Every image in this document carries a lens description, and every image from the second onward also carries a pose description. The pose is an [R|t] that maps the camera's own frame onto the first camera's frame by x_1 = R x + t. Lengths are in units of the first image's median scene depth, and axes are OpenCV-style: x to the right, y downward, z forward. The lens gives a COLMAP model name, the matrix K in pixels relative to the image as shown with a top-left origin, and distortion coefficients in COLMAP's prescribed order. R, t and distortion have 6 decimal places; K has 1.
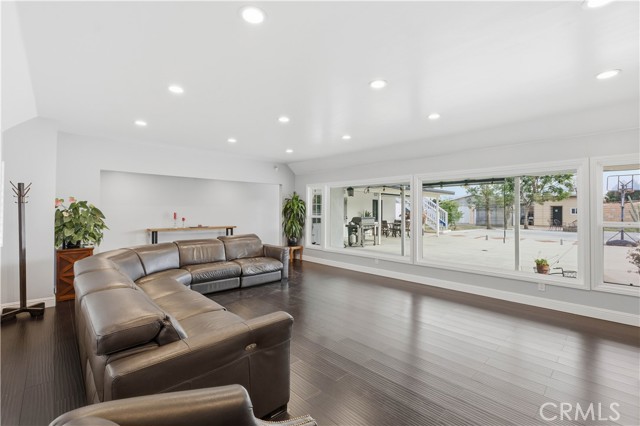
lens RADIAL K [[283.5, 0, 319.6], [0, 283.5, 211.5], [0, 0, 1]] dist [0.001253, -0.000070]
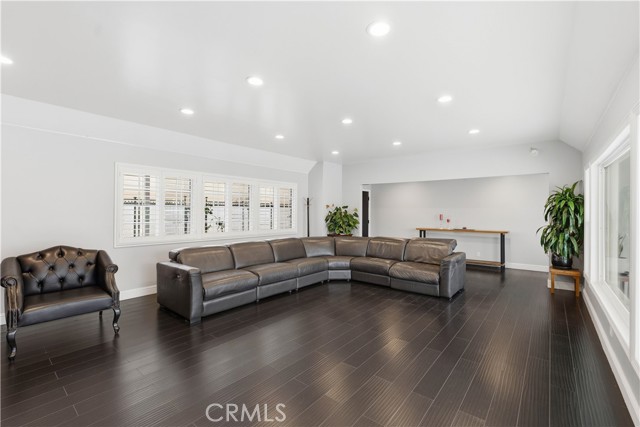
lens RADIAL K [[283.5, 0, 319.6], [0, 283.5, 212.8], [0, 0, 1]] dist [0.001253, -0.000070]
pose [[0.121290, 0.003963, -0.992609, 0.487357], [-0.003817, 0.999986, 0.003526, -0.002688], [0.992610, 0.003361, 0.121304, 0.428701]]
